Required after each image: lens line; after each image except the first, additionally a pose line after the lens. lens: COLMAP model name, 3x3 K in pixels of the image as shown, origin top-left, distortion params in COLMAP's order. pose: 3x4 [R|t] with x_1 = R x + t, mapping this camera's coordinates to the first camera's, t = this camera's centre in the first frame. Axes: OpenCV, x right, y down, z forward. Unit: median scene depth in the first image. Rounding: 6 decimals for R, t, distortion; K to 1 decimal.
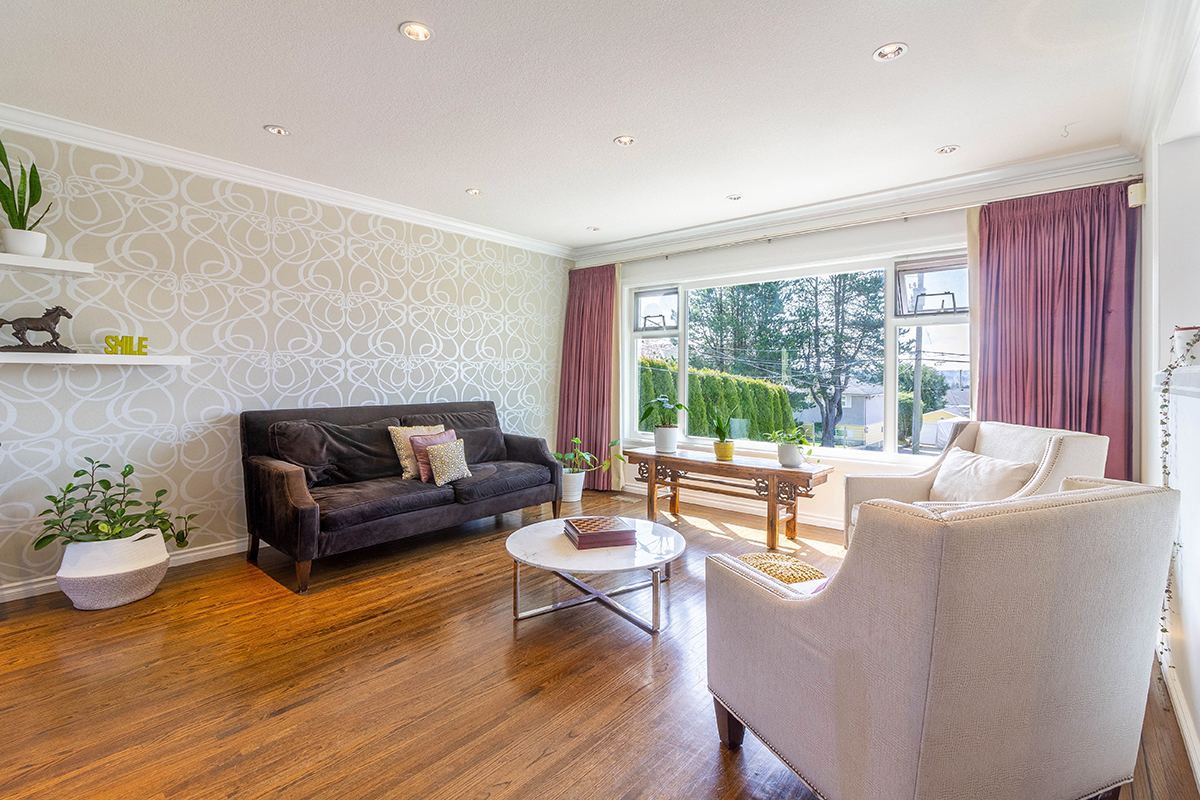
lens RADIAL K [[557.9, 0, 608.8], [0, 557.9, 378.6], [0, 0, 1]] dist [0.001200, 0.000339]
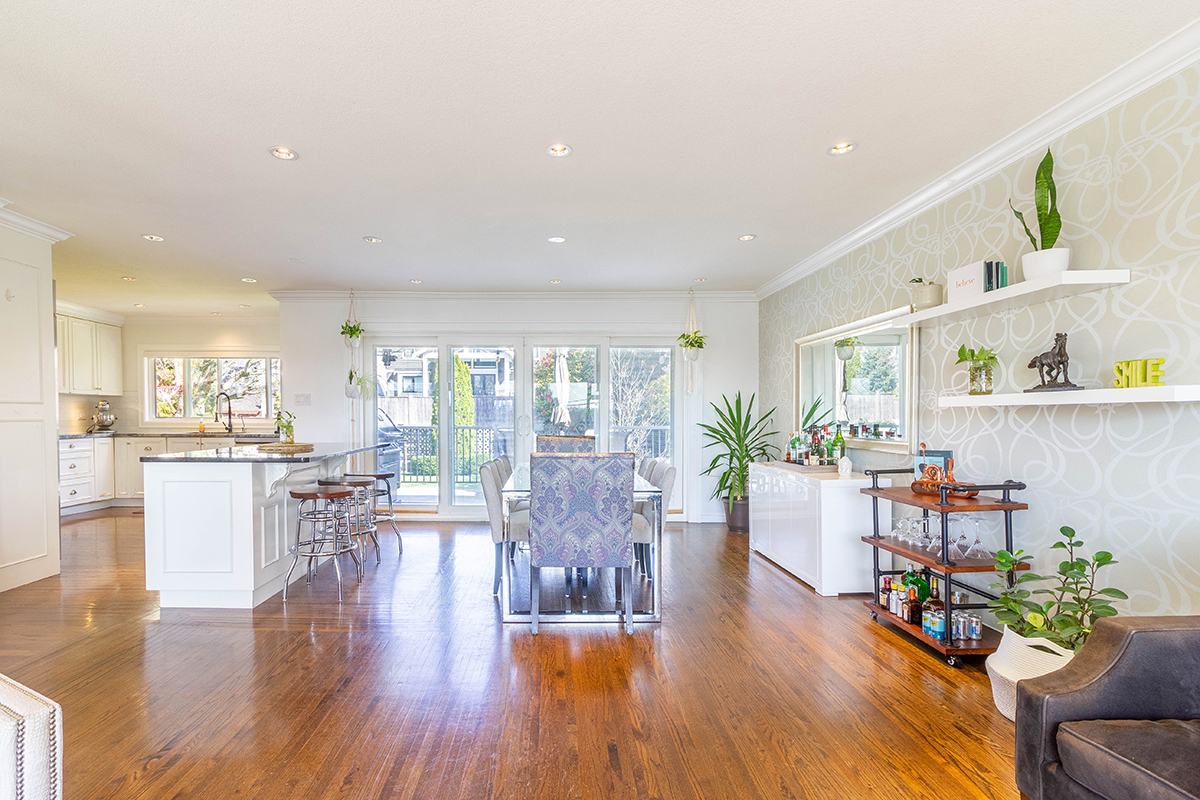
lens RADIAL K [[573.3, 0, 552.8], [0, 573.3, 434.9], [0, 0, 1]] dist [-0.002903, -0.000384]
pose [[-0.772604, 0.013743, -0.634739, 0.070832], [-0.009971, 0.999380, 0.033775, -0.002762], [0.634810, 0.032424, -0.771988, 0.826728]]
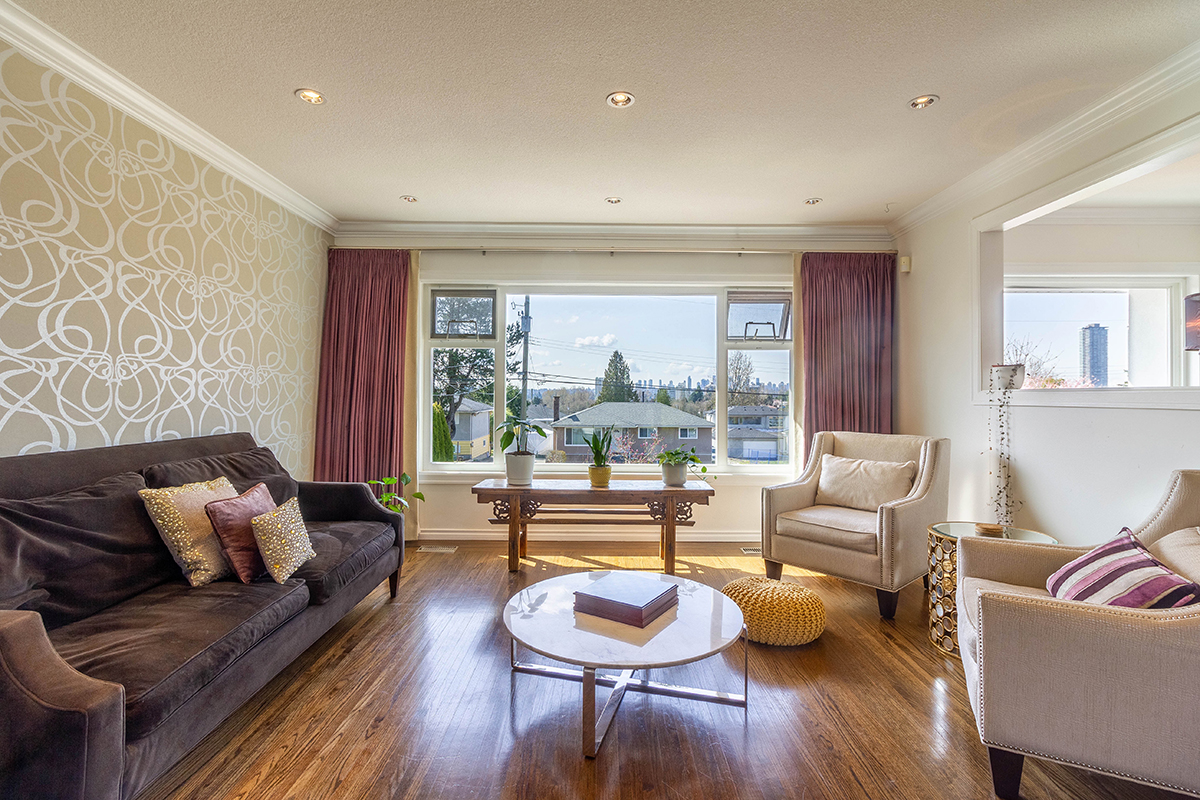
lens RADIAL K [[556.3, 0, 563.1], [0, 556.3, 390.8], [0, 0, 1]] dist [0.002671, 0.000649]
pose [[0.760955, 0.005488, 0.648781, -0.396084], [0.001143, 0.999951, -0.009800, -0.000608], [-0.648803, 0.008199, 0.760912, 0.323114]]
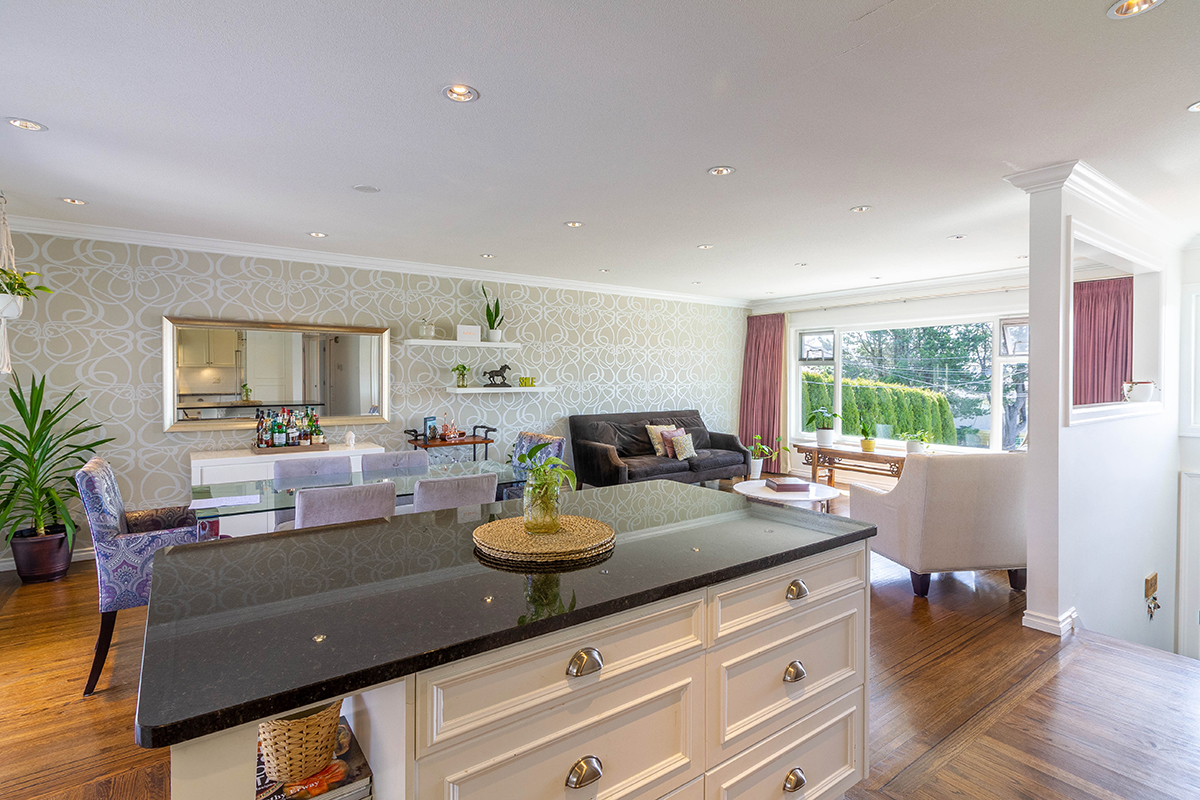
lens RADIAL K [[597.5, 0, 545.1], [0, 597.5, 389.2], [0, 0, 1]] dist [-0.000510, -0.000464]
pose [[0.949114, -0.001421, -0.314928, -0.104277], [0.007318, 0.999819, 0.017544, -0.052965], [0.314846, -0.018956, 0.948953, -0.746271]]
